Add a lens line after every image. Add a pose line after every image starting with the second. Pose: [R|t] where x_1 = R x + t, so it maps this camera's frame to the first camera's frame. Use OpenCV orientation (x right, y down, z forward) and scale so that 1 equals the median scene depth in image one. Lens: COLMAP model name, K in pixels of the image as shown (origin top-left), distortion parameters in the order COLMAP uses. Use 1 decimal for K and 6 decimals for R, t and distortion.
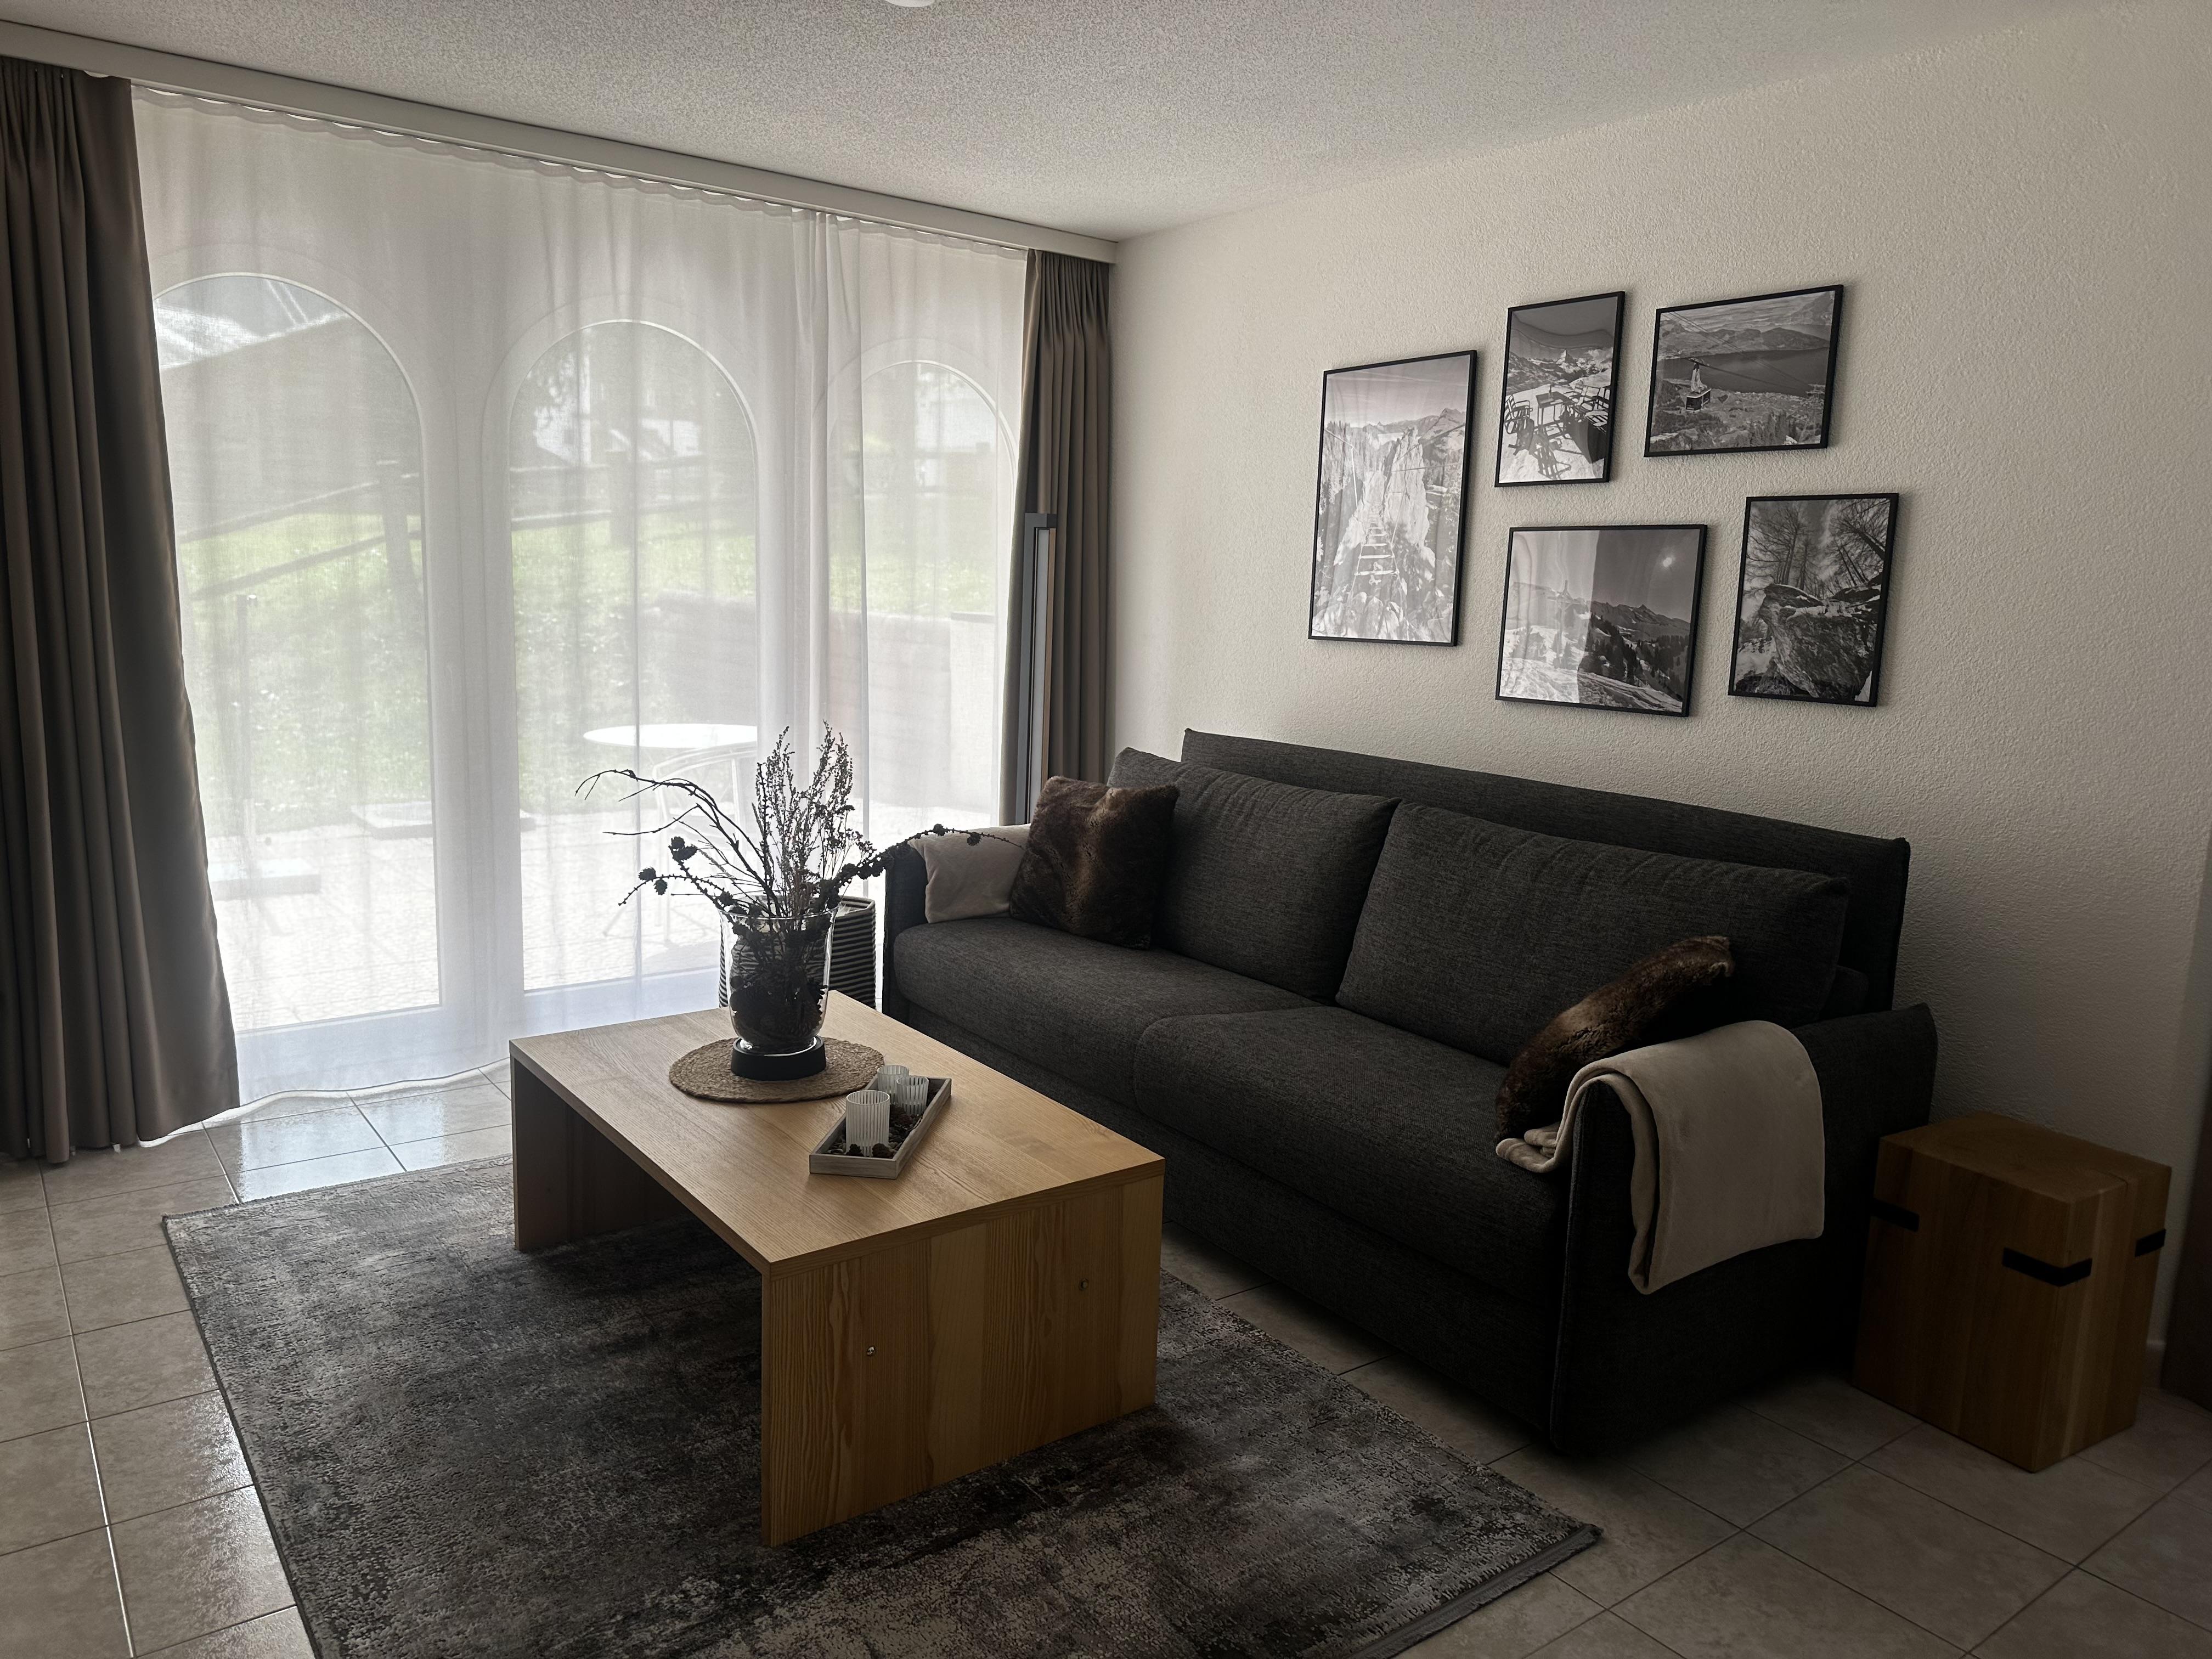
lens RADIAL K [[1537.7, 0, 1101.0], [0, 1537.7, 835.6], [0, 0, 1]] dist [0.005107, -0.006428]
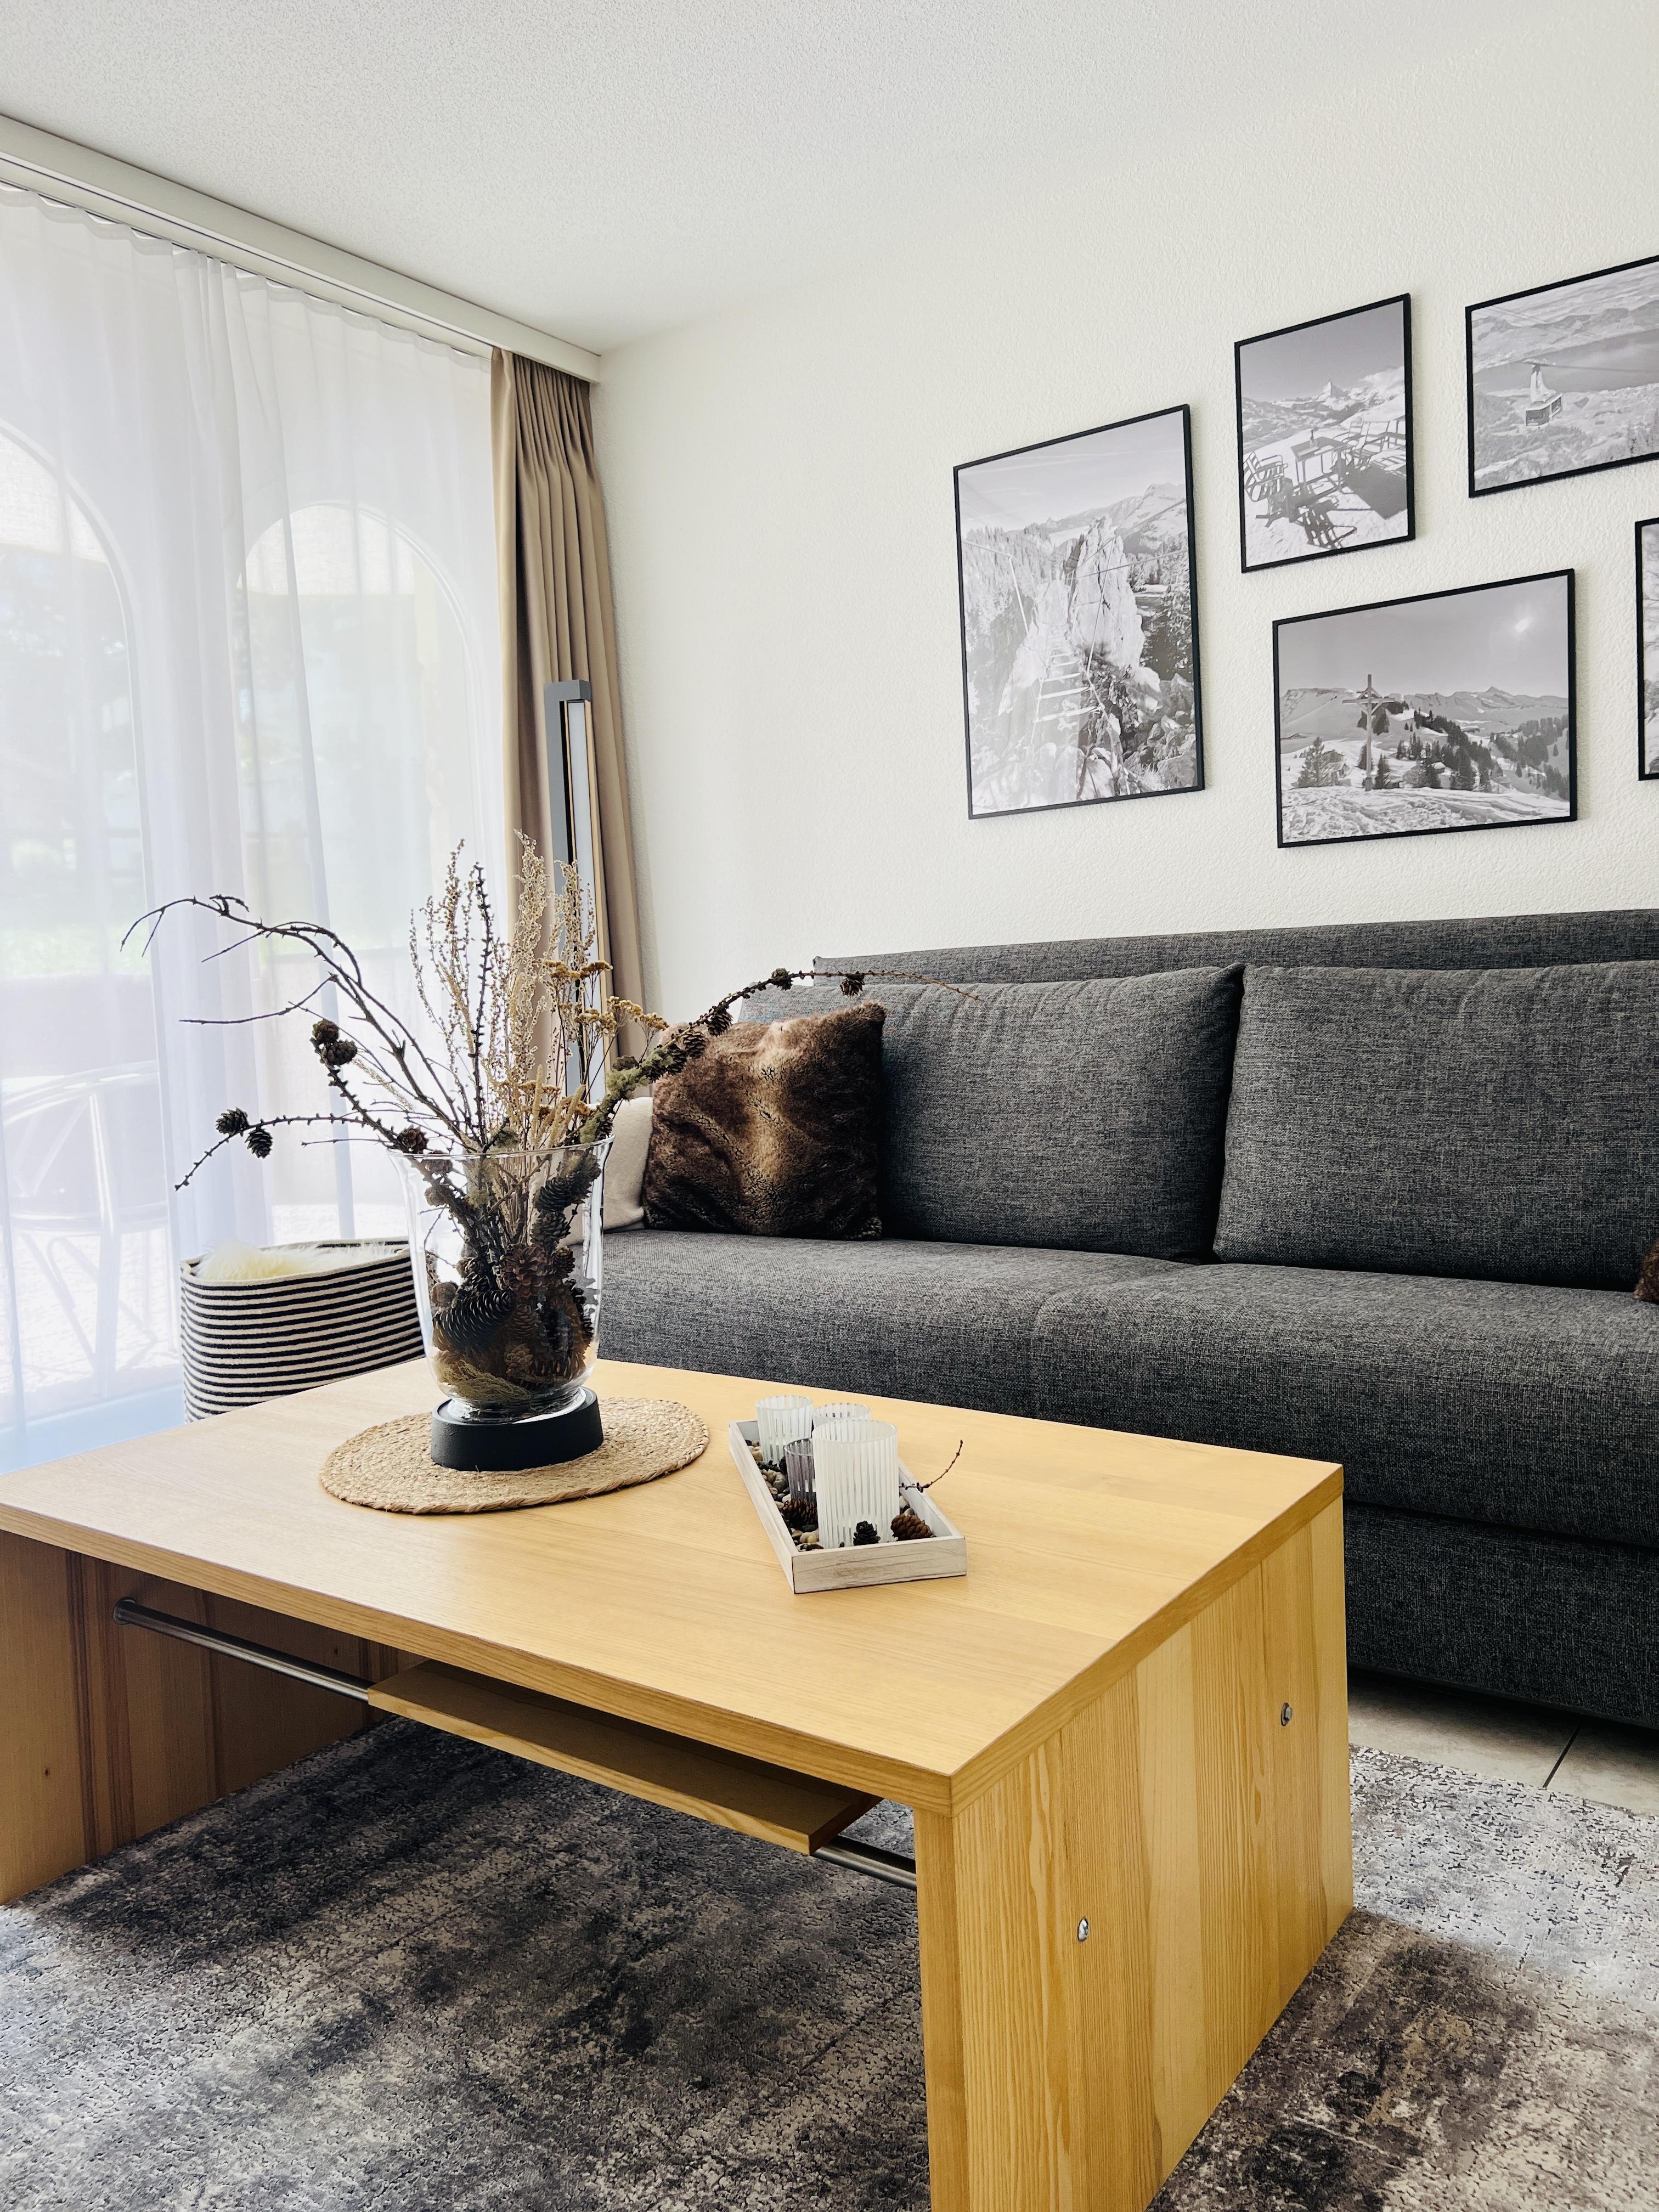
lens RADIAL K [[1668.1, 0, 824.6], [0, 1668.1, 1093.1], [0, 0, 1]] dist [-0.001949, -0.008267]
pose [[0.952546, -0.099273, 0.287751, -0.214892], [0.126810, 0.988804, -0.078648, 0.070301], [-0.276721, 0.111406, 0.954471, 0.316980]]
